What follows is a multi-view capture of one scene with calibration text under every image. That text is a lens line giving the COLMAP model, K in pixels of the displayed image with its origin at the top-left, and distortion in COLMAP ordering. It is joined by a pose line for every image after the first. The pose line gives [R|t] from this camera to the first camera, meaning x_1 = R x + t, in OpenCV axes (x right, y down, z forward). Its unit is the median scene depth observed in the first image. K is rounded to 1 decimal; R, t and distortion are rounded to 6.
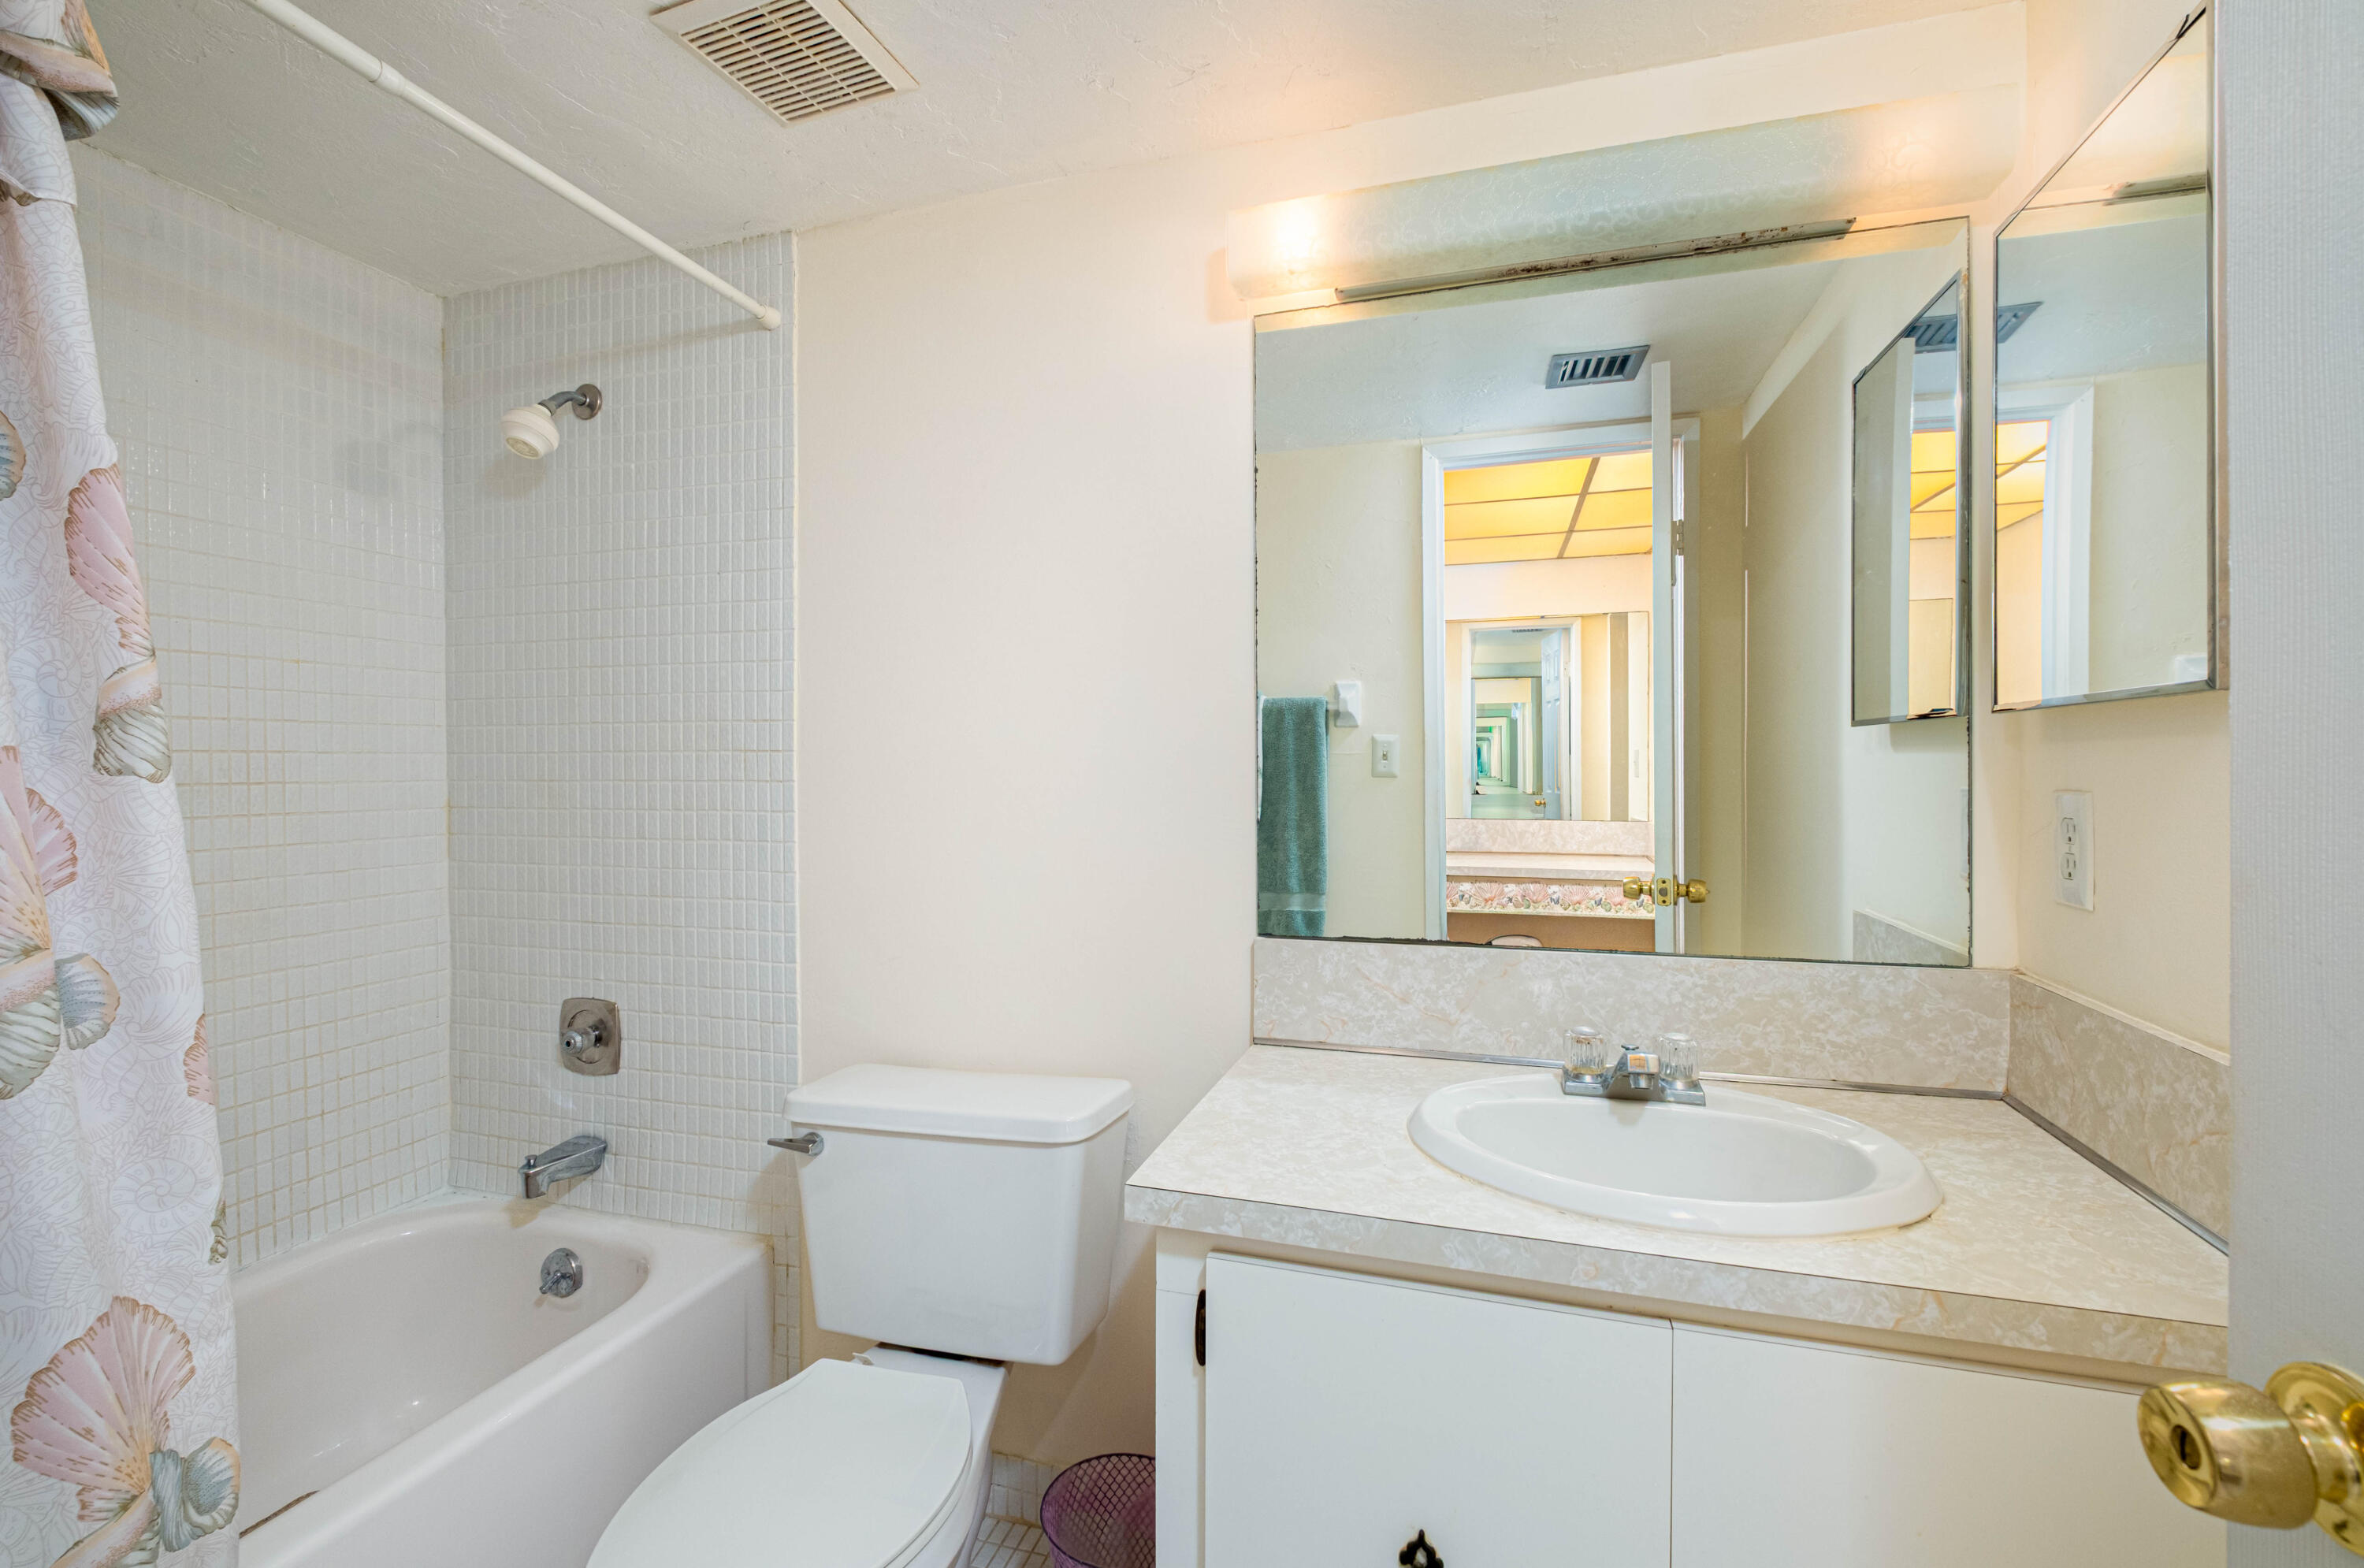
lens RADIAL K [[1023.6, 0, 1184.8], [0, 1023.6, 778.8], [0, 0, 1]] dist [-0.010298, -0.000023]
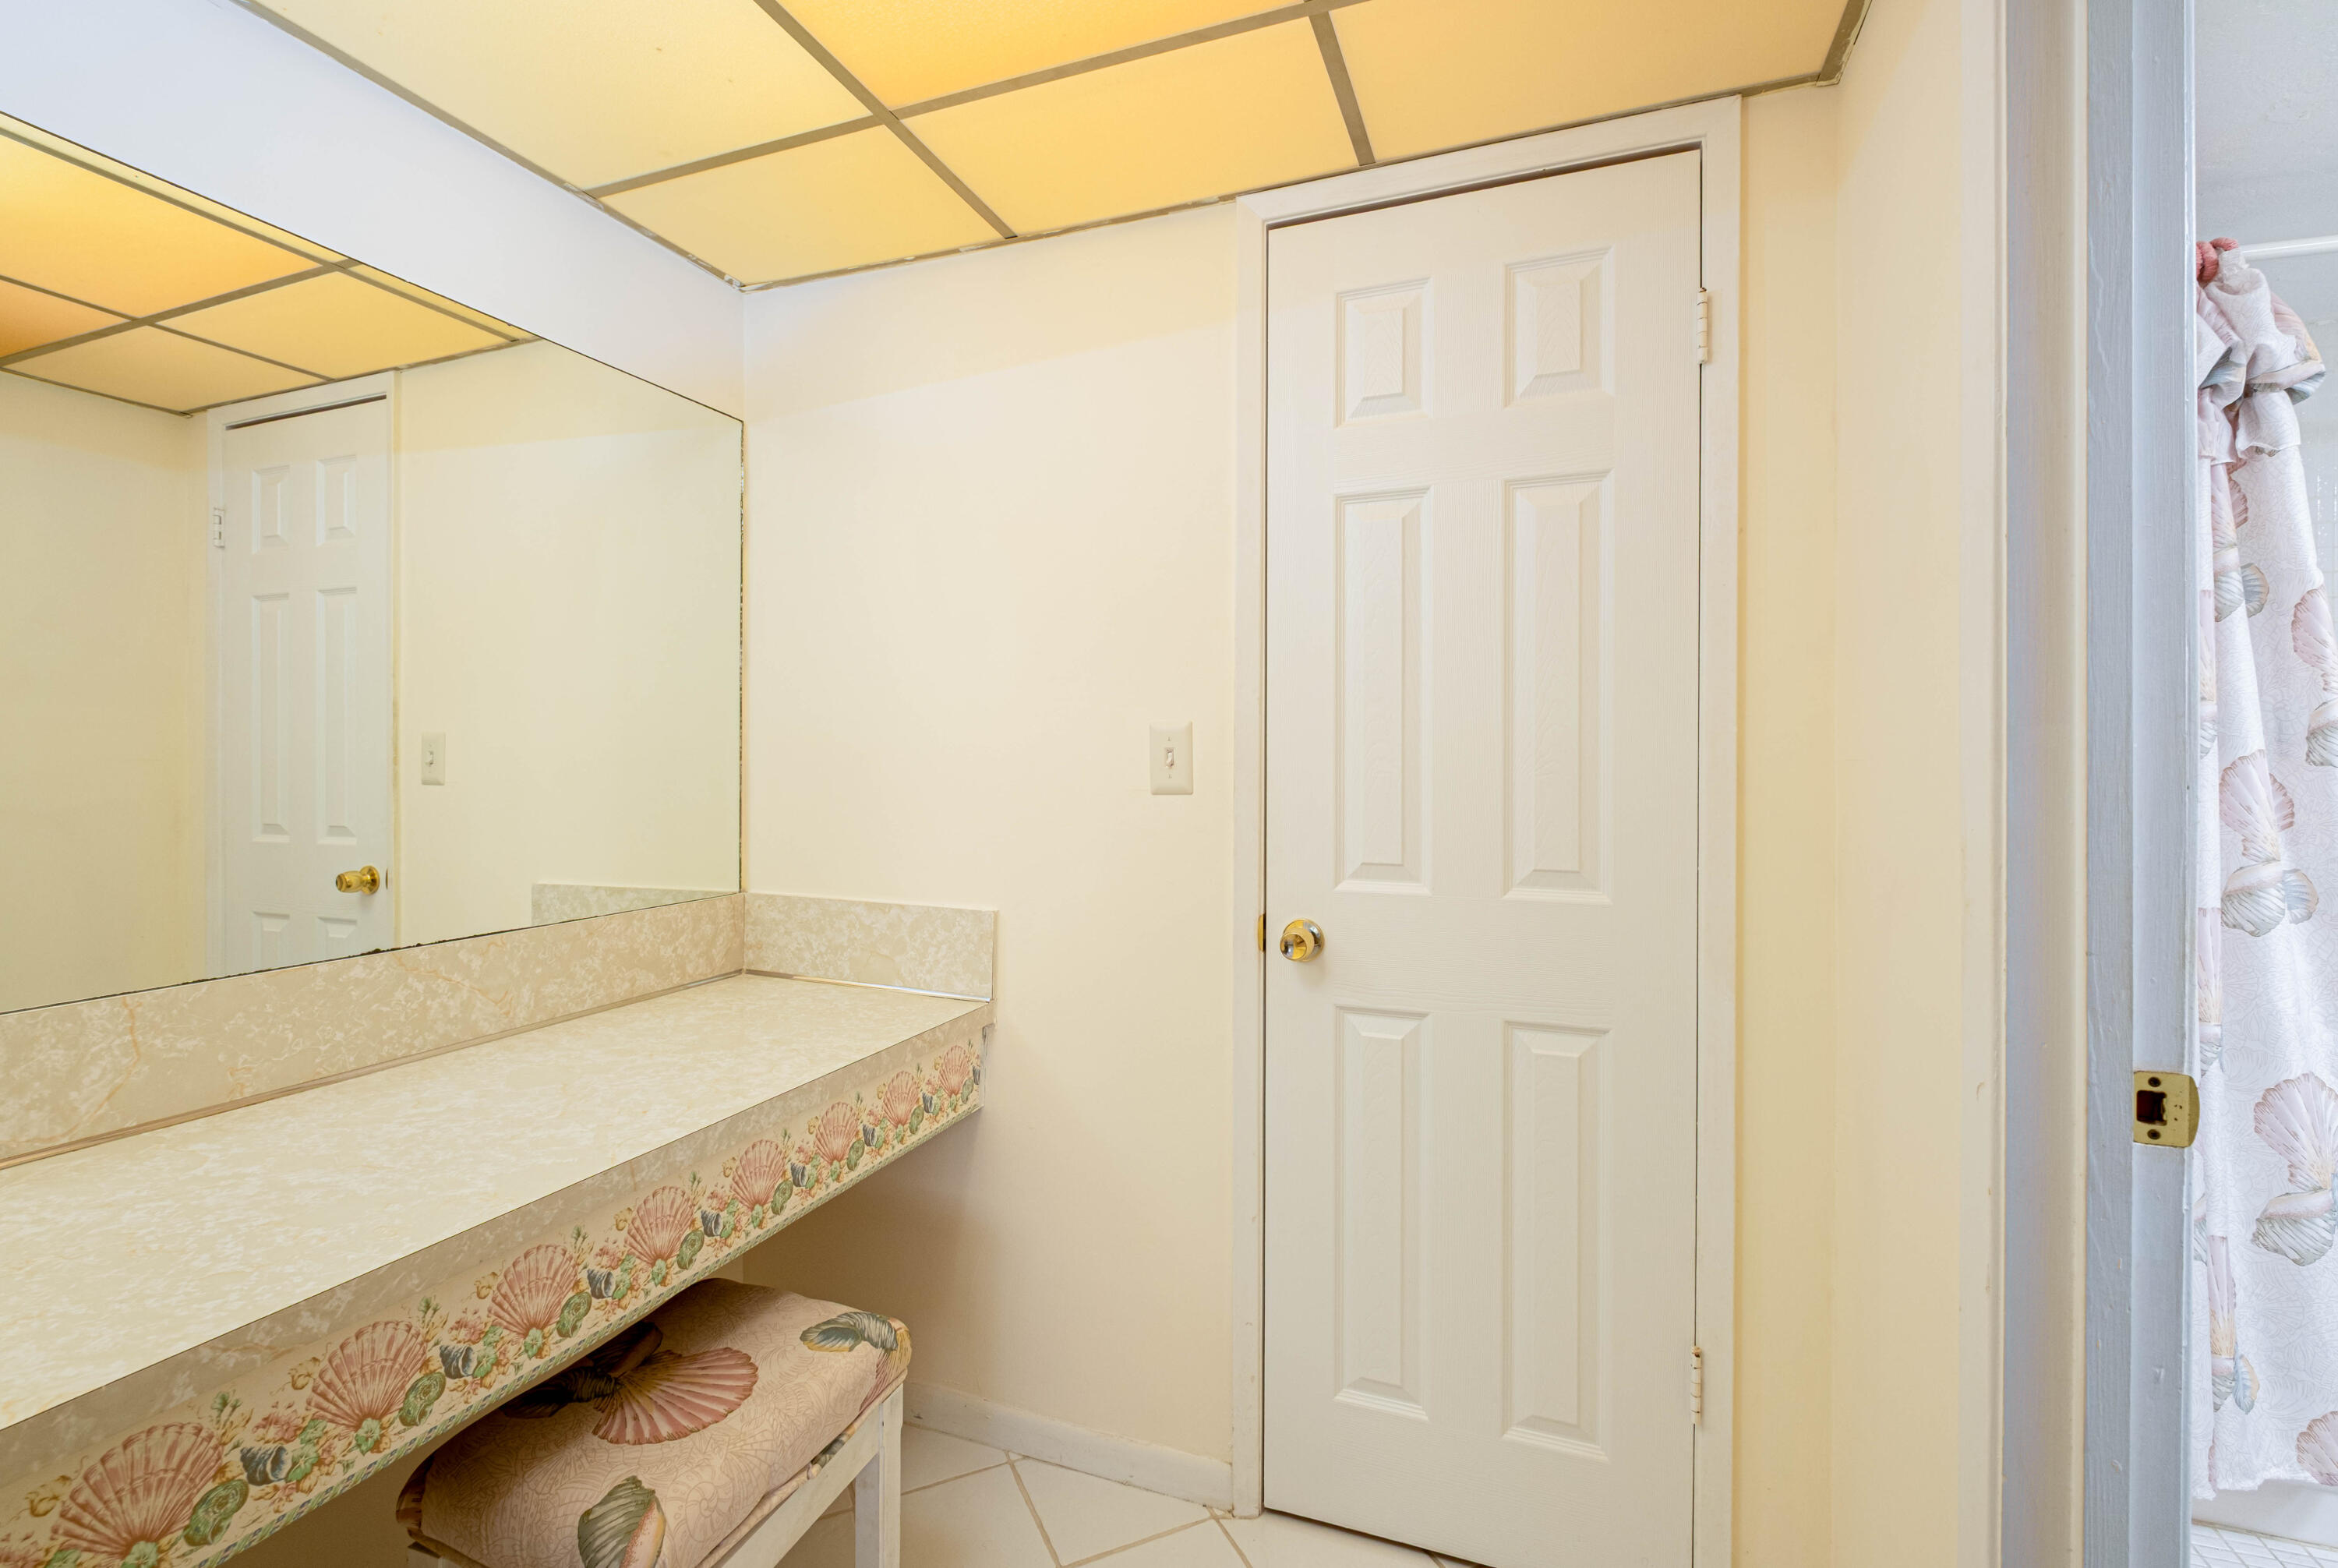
lens RADIAL K [[1013.8, 0, 1170.1], [0, 1013.8, 774.5], [0, 0, 1]] dist [-0.001633, -0.000192]
pose [[-0.058833, 0.006221, -0.998248, 0.782029], [-0.009562, 0.999931, 0.006795, 0.019505], [0.998222, 0.009945, -0.058769, -0.859862]]
